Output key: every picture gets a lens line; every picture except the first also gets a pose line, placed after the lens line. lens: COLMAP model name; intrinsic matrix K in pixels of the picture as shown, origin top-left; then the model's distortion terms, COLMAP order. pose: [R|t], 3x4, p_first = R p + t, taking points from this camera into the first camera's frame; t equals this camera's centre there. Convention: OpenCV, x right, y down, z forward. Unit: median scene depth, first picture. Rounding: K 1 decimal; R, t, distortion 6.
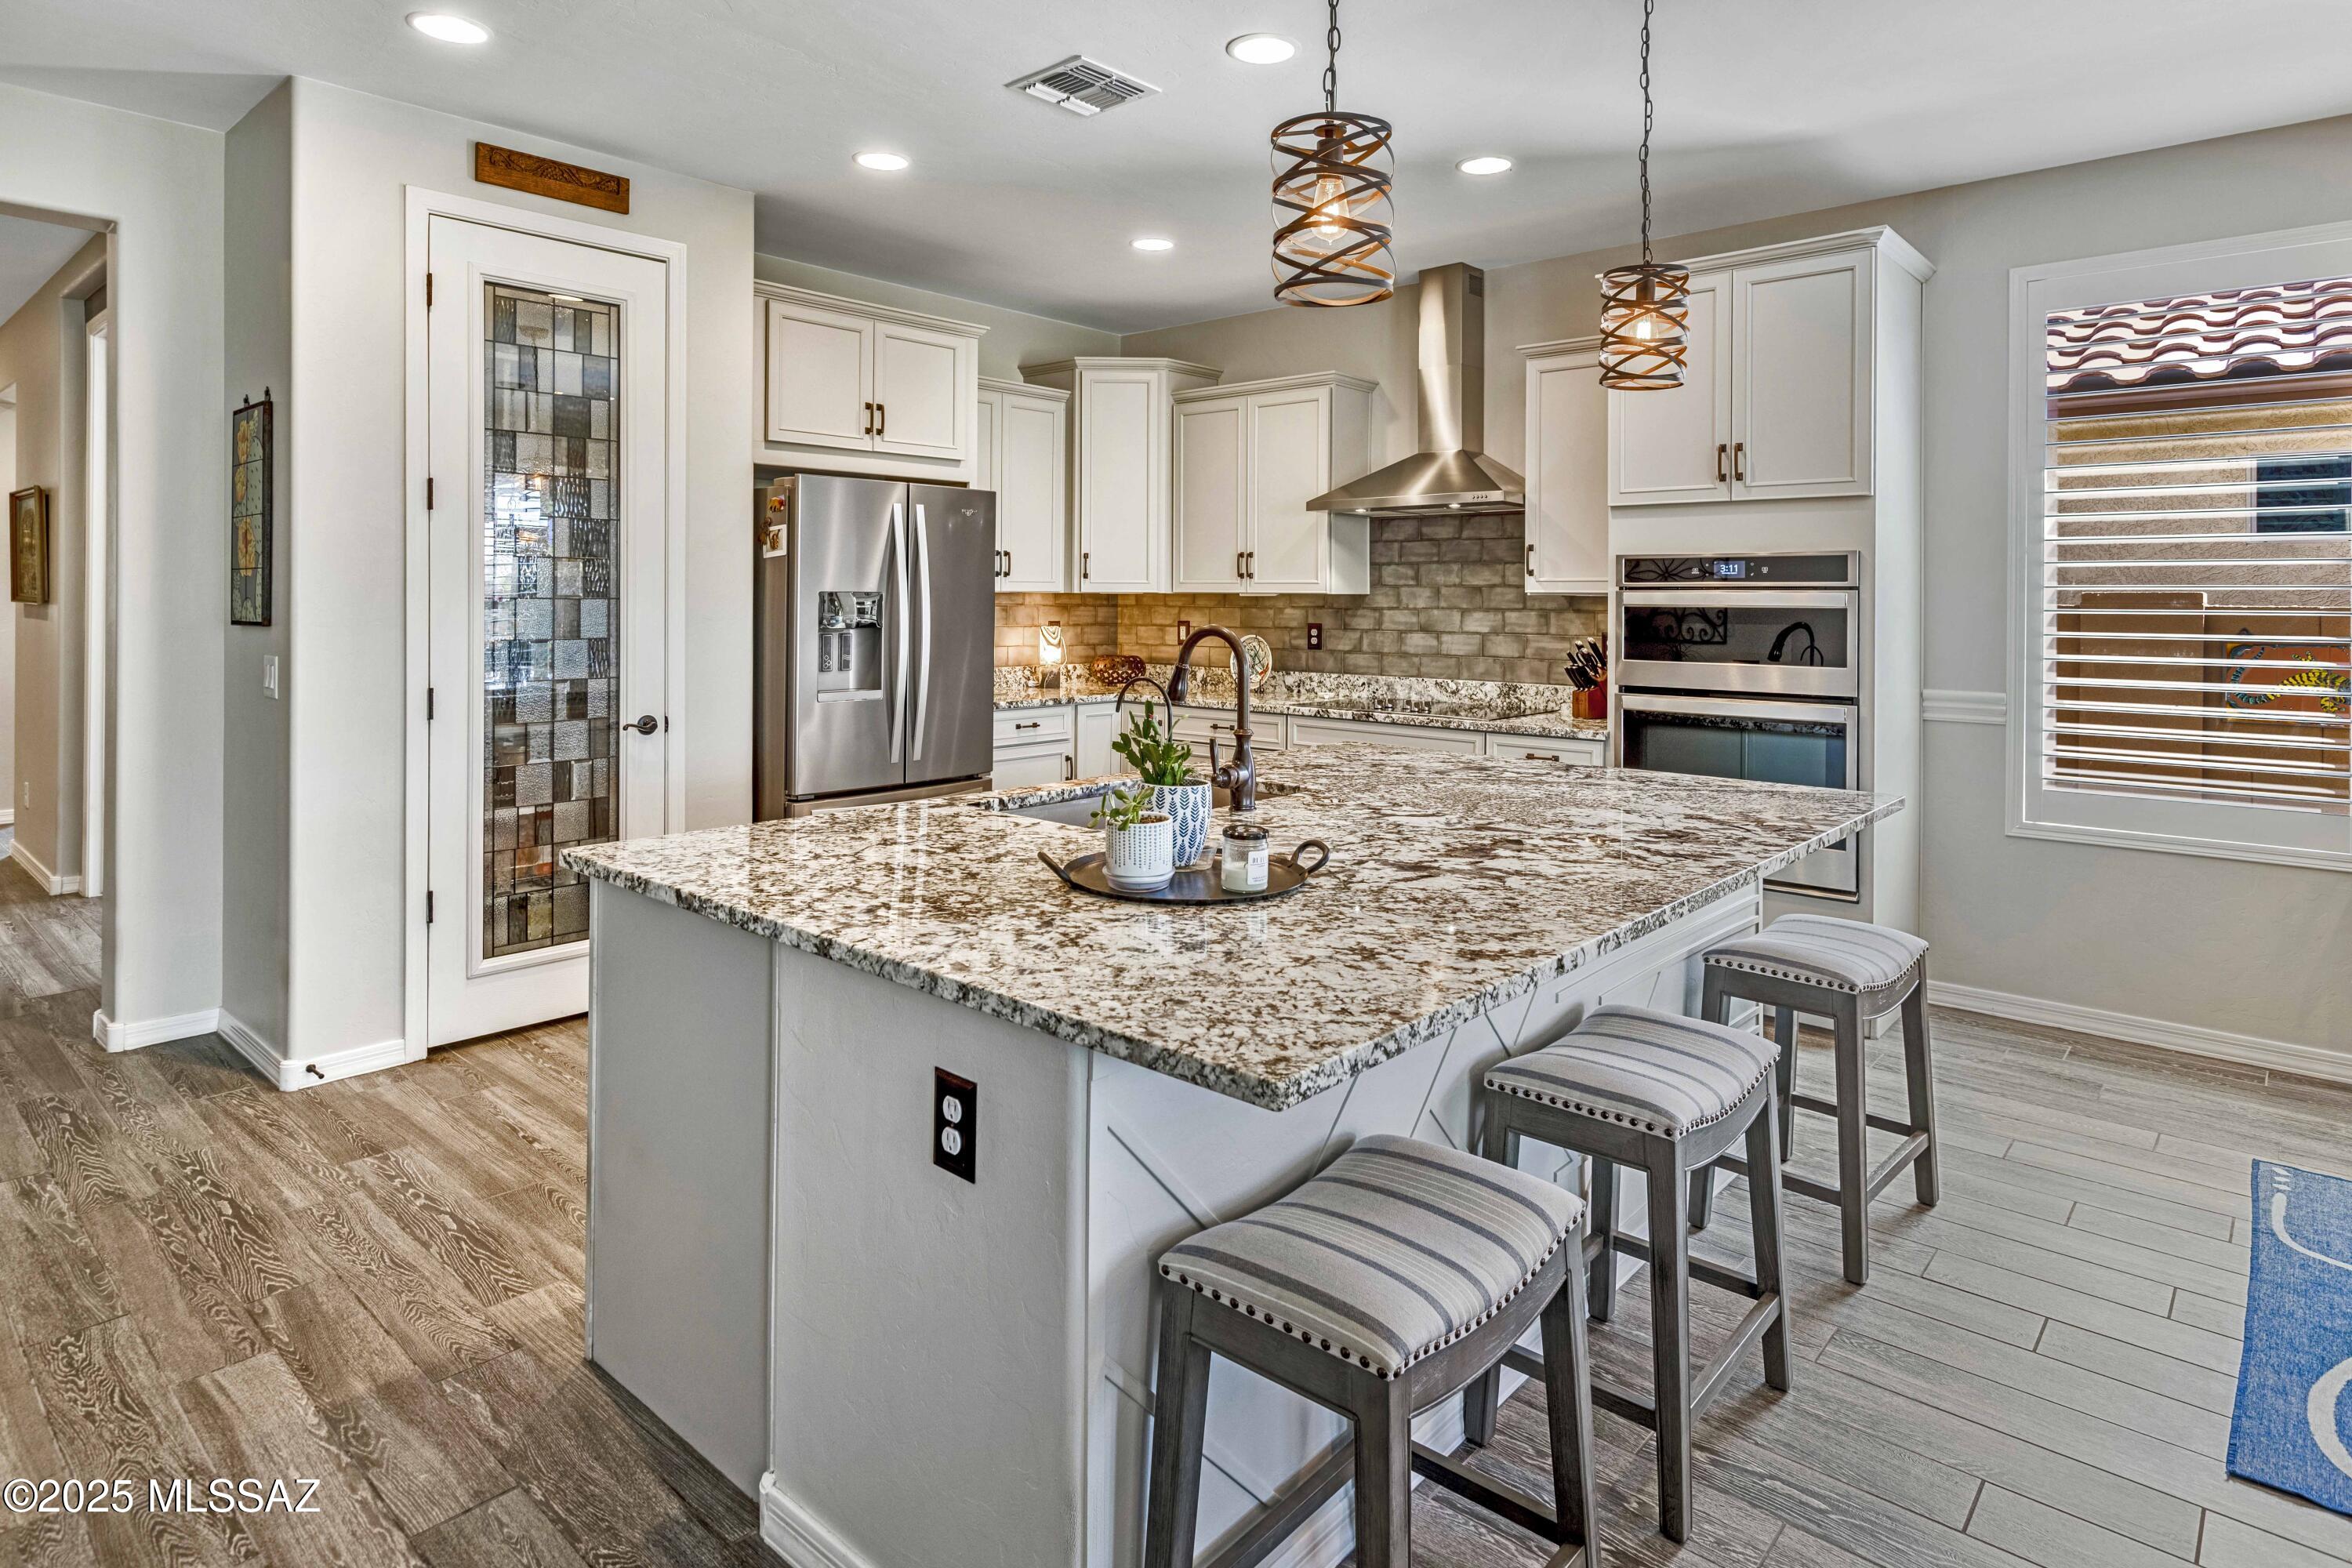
lens RADIAL K [[1296.1, 0, 1173.7], [0, 1296.1, 601.2], [0, 0, 1]] dist [-0.003312, 0.000002]
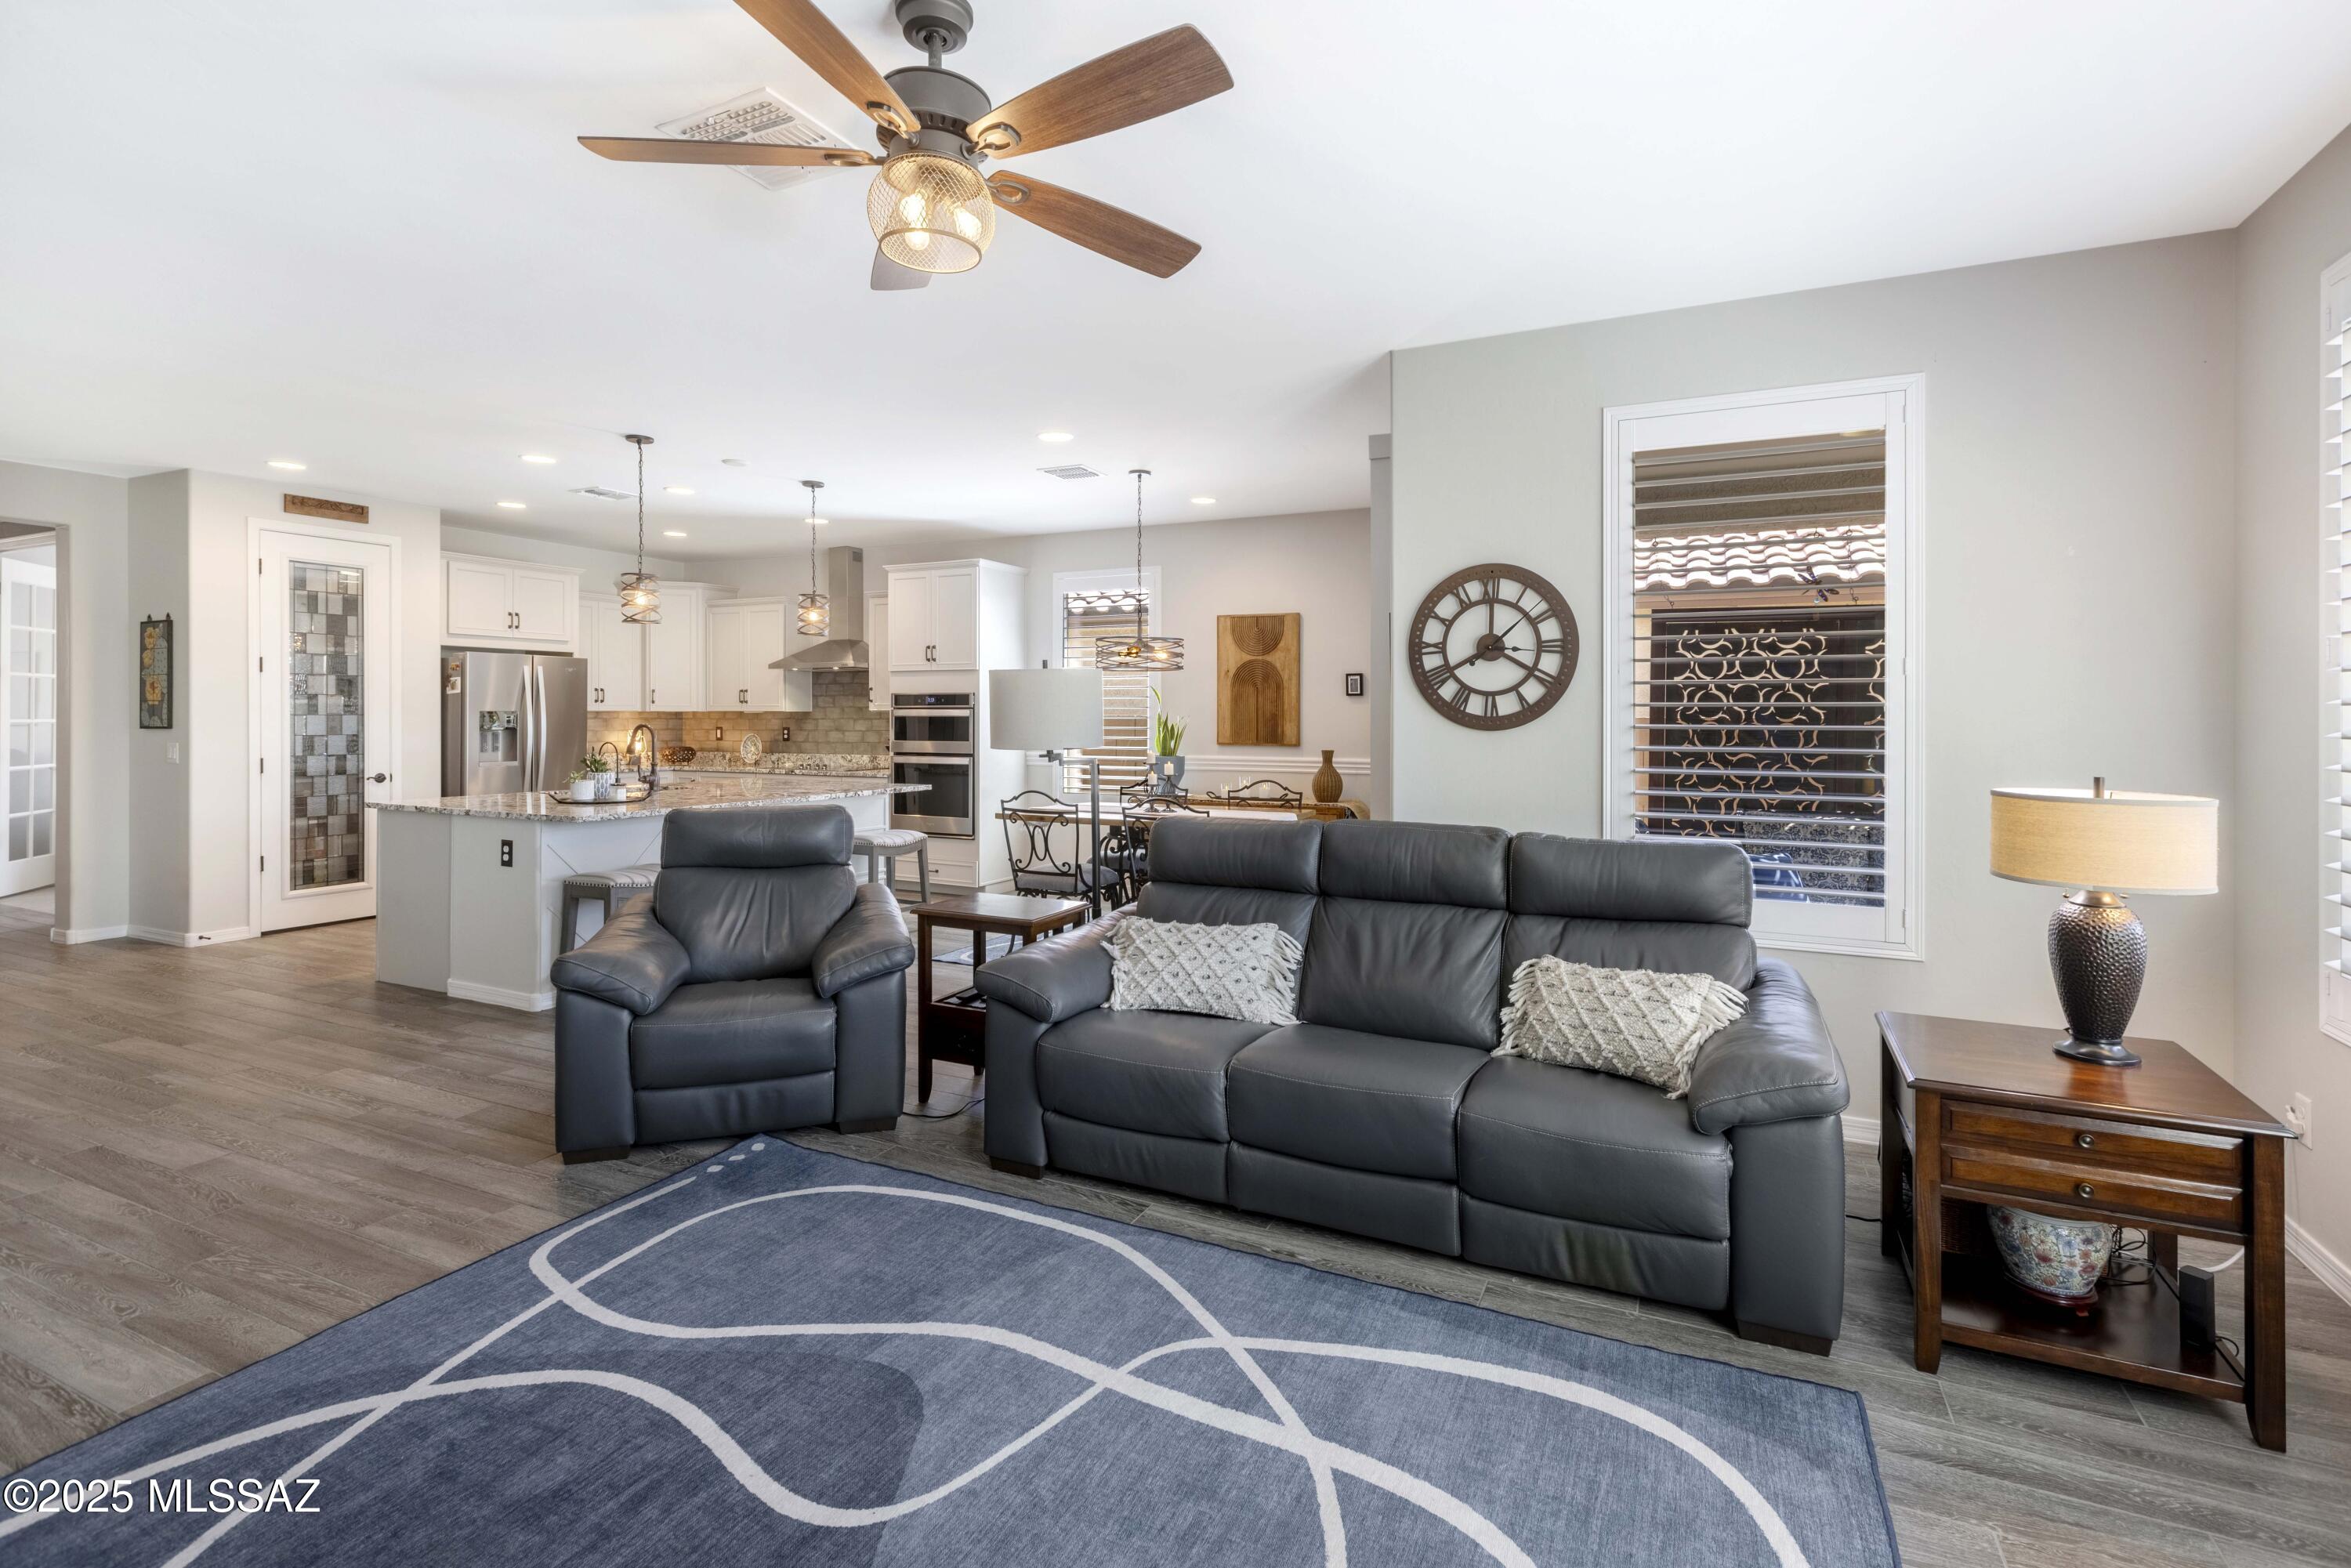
lens RADIAL K [[1088.3, 0, 1186.0], [0, 1088.3, 718.3], [0, 0, 1]] dist [-0.000014, -0.000196]
pose [[0.958207, -0.004533, 0.286041, 0.276522], [0.004231, 0.999990, 0.001675, 0.005520], [-0.286046, -0.000395, 0.958216, -0.875228]]
